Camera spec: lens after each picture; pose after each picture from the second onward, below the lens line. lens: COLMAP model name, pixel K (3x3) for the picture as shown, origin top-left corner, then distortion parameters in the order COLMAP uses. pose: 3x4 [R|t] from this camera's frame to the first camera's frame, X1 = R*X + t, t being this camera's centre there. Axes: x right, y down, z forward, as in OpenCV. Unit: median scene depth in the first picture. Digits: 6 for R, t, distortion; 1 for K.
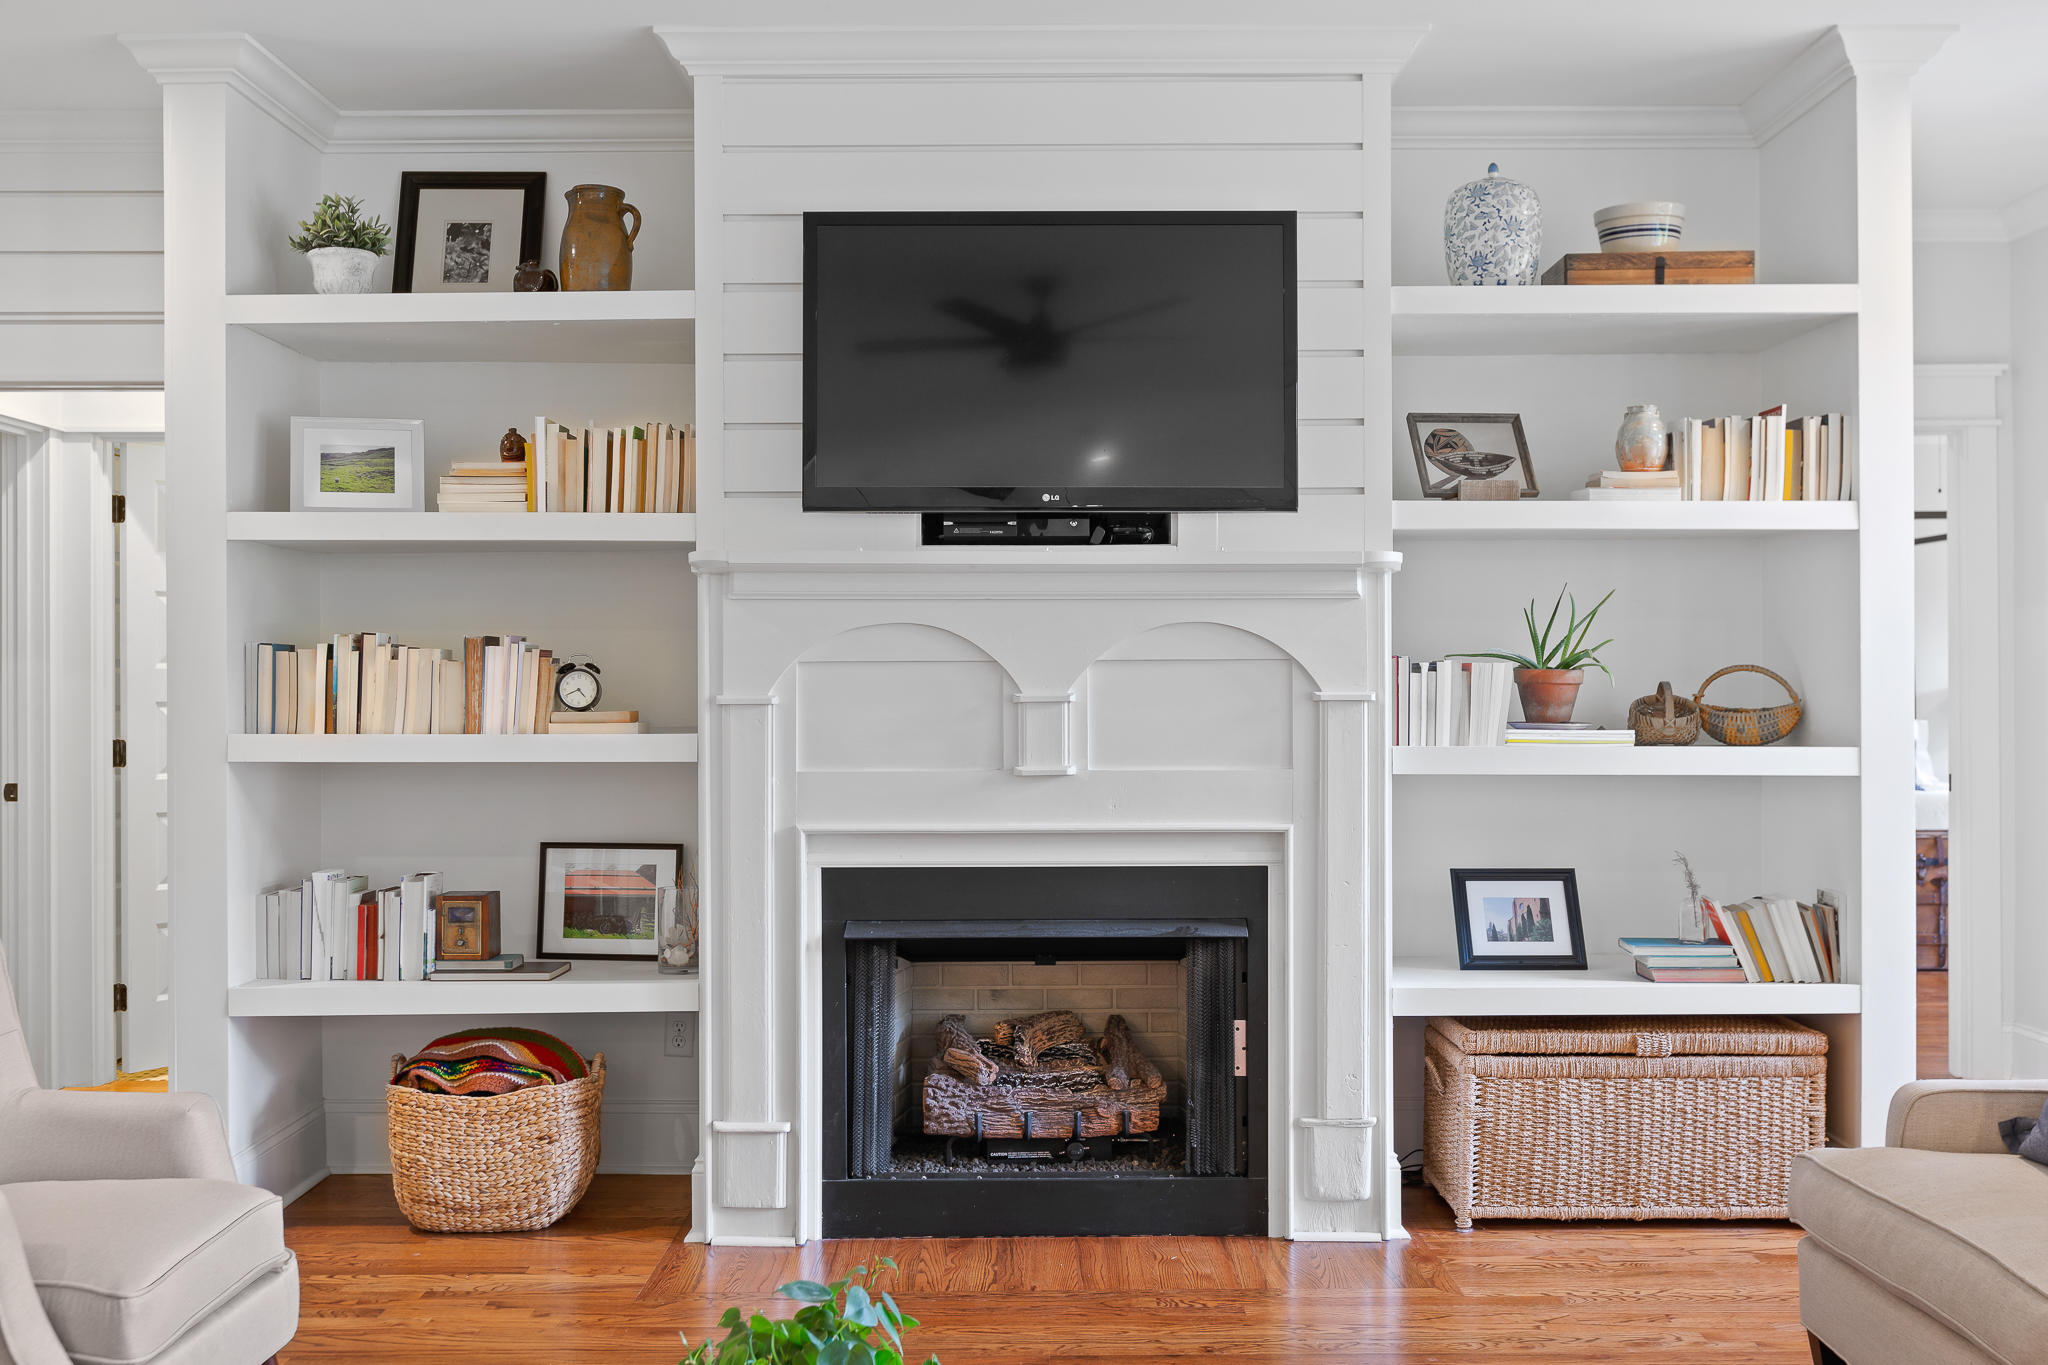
lens RADIAL K [[1997.0, 0, 1024.0], [0, 1997.0, 682.5], [0, 0, 1]] dist [-0.001113, 0.004346]
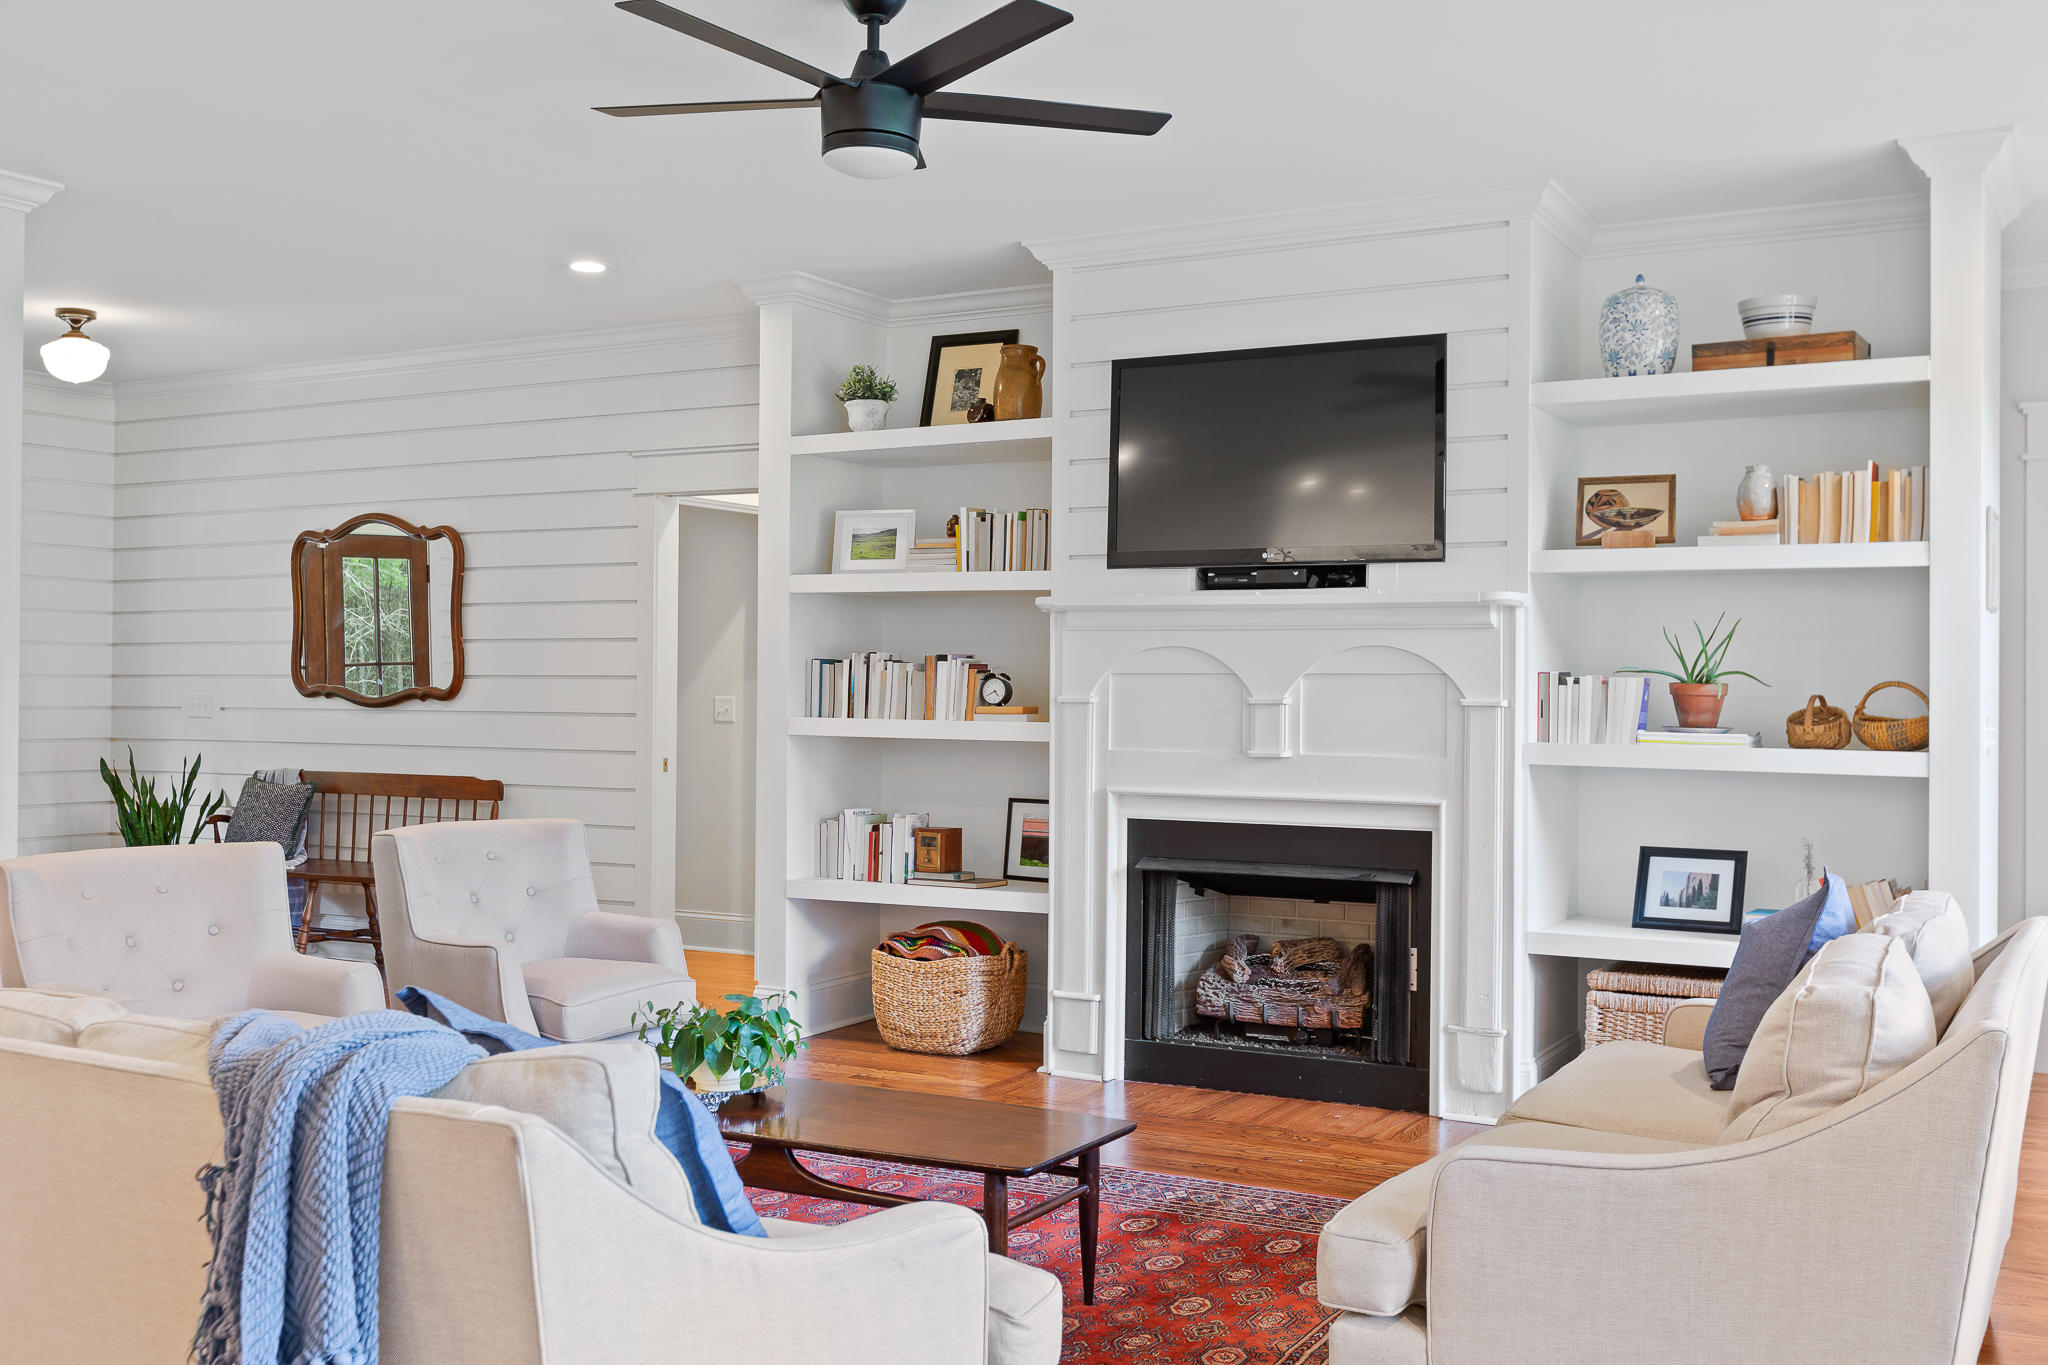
lens RADIAL K [[1997.0, 0, 1024.0], [0, 1997.0, 682.5], [0, 0, 1]] dist [-0.001113, 0.004346]
pose [[0.872109, 0.009105, -0.489226, 0.519756], [-0.010768, 0.999942, -0.000586, -0.002273], [0.489193, 0.005779, 0.872157, -0.270311]]
